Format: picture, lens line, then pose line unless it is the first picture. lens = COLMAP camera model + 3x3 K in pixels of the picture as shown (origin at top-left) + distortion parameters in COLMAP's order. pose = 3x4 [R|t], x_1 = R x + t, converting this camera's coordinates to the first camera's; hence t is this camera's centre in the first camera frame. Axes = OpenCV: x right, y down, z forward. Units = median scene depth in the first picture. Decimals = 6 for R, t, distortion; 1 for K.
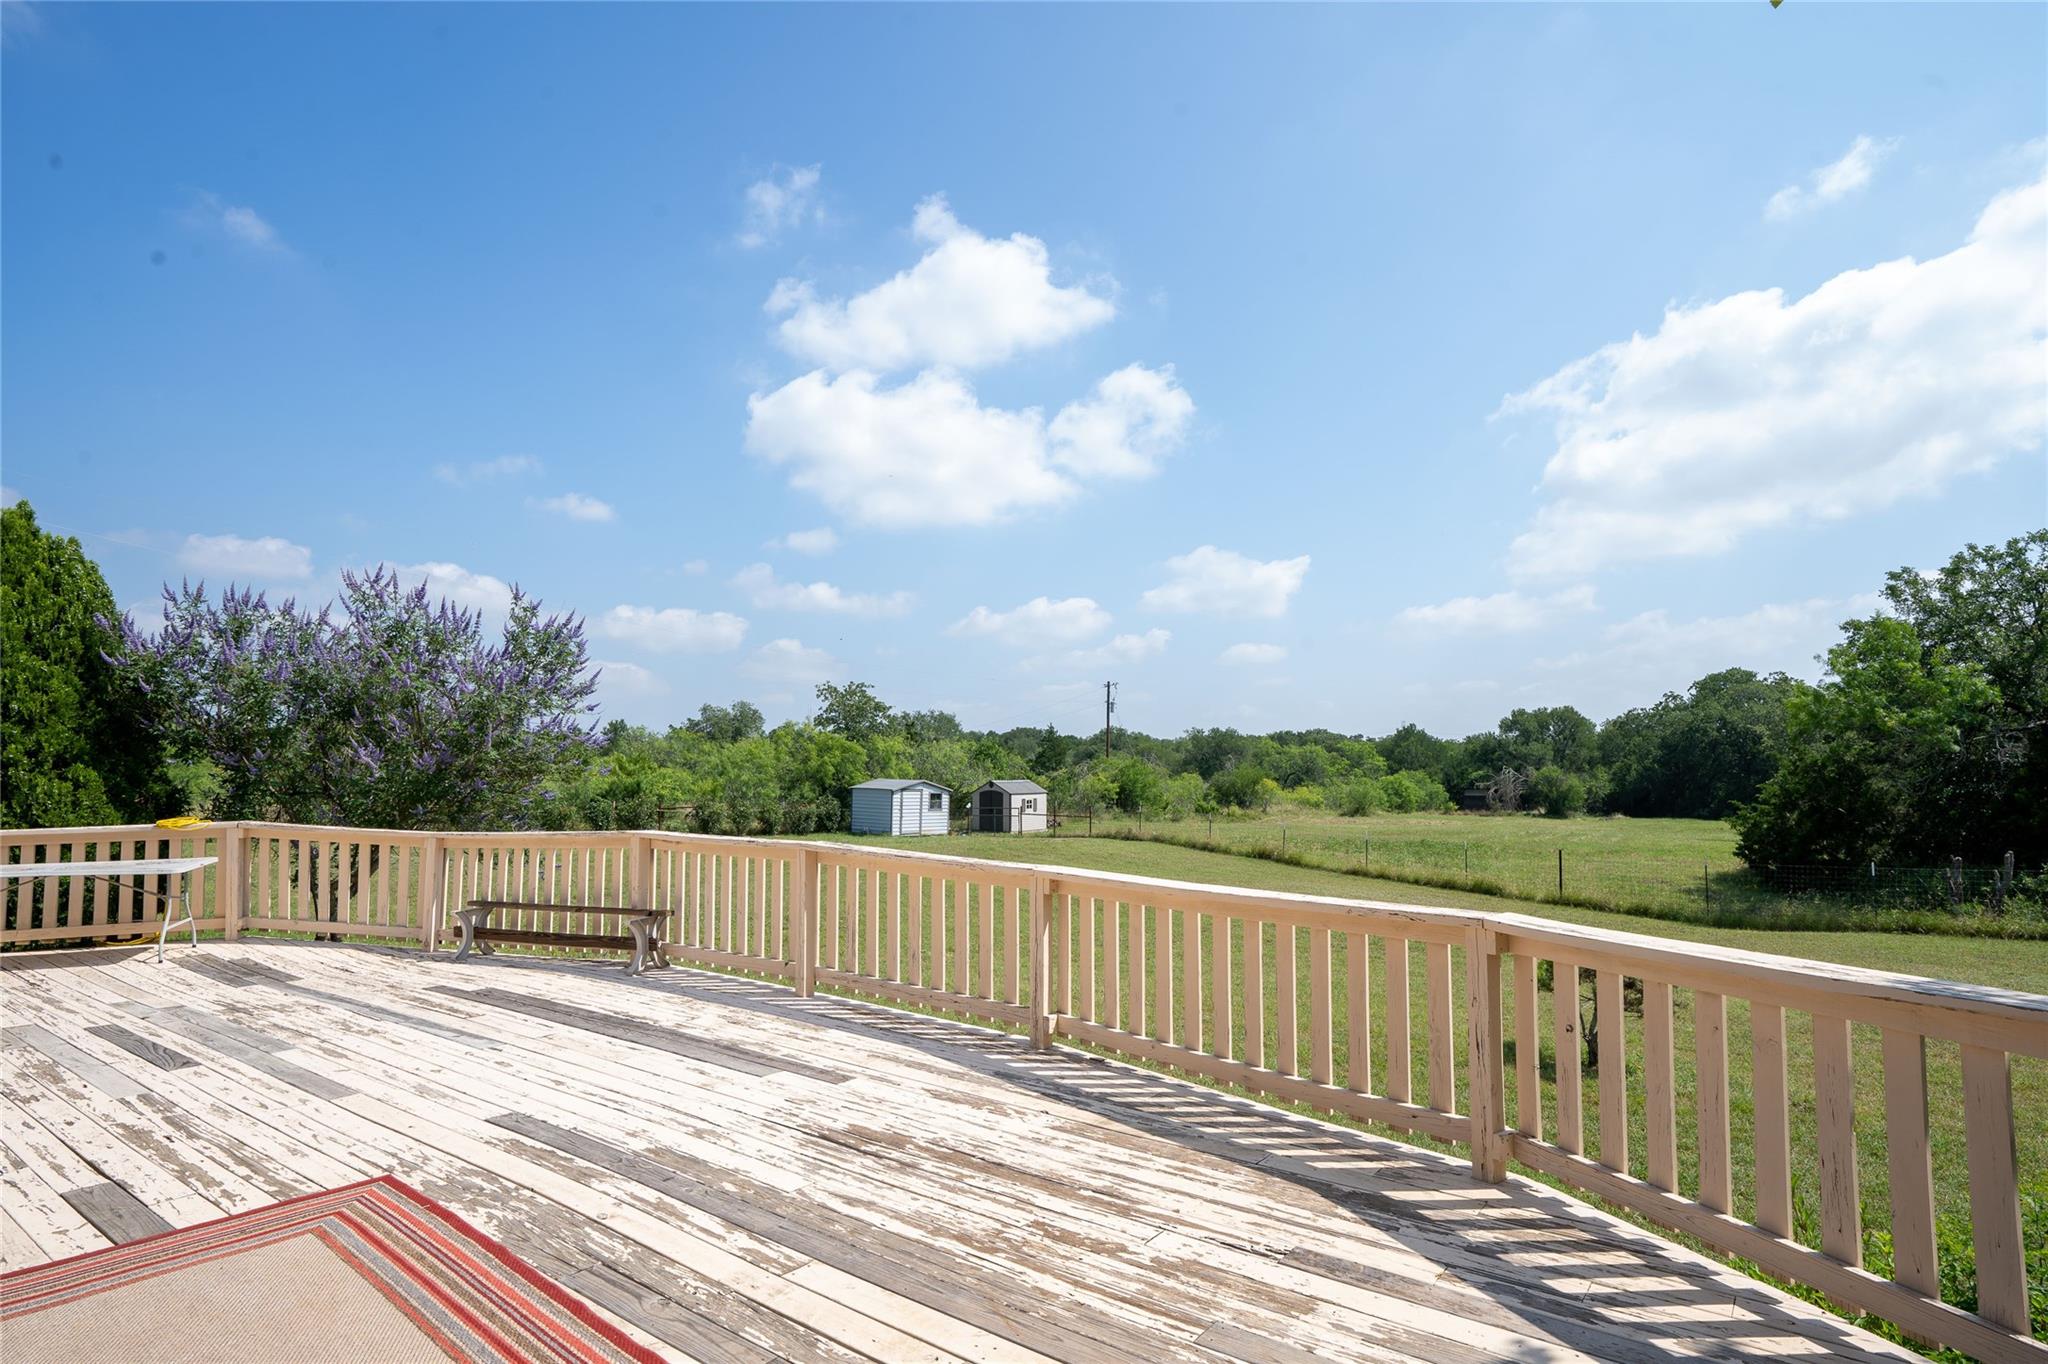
lens RADIAL K [[1145.3, 0, 1024.0], [0, 1145.3, 682.0], [0, 0, 1]] dist [-0.004217, -0.000085]
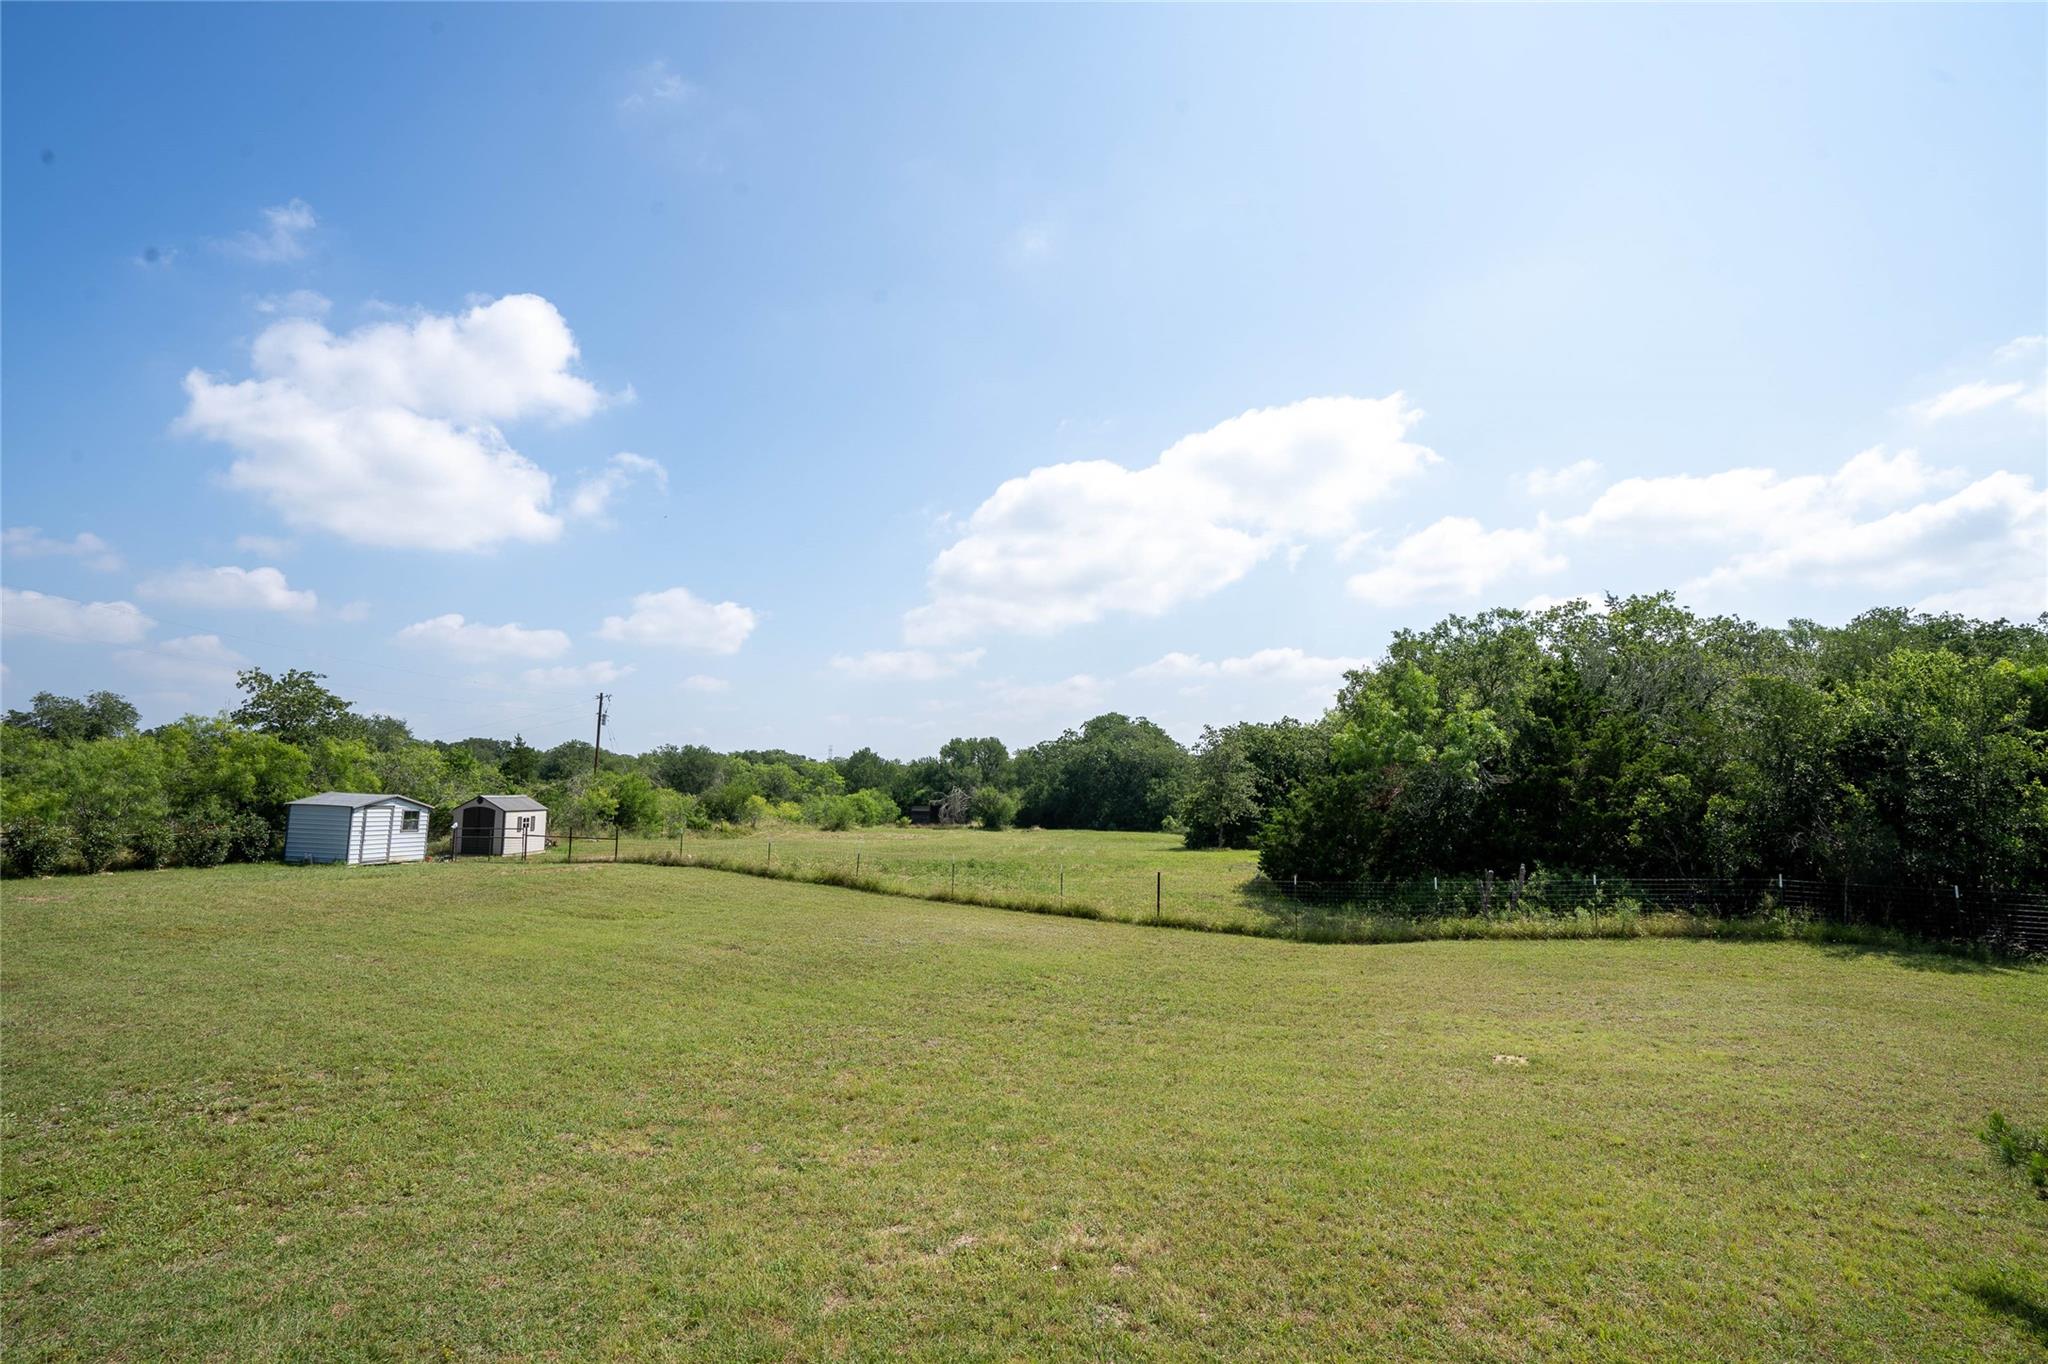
lens RADIAL K [[992.2, 0, 1040.9], [0, 992.2, 666.7], [0, 0, 1]] dist [-0.046448, 0.022491]
pose [[0.861752, 0.072609, 0.502106, -0.029037], [-0.050628, 0.997073, -0.057294, 0.006880], [-0.504797, 0.023953, 0.862906, 0.100917]]
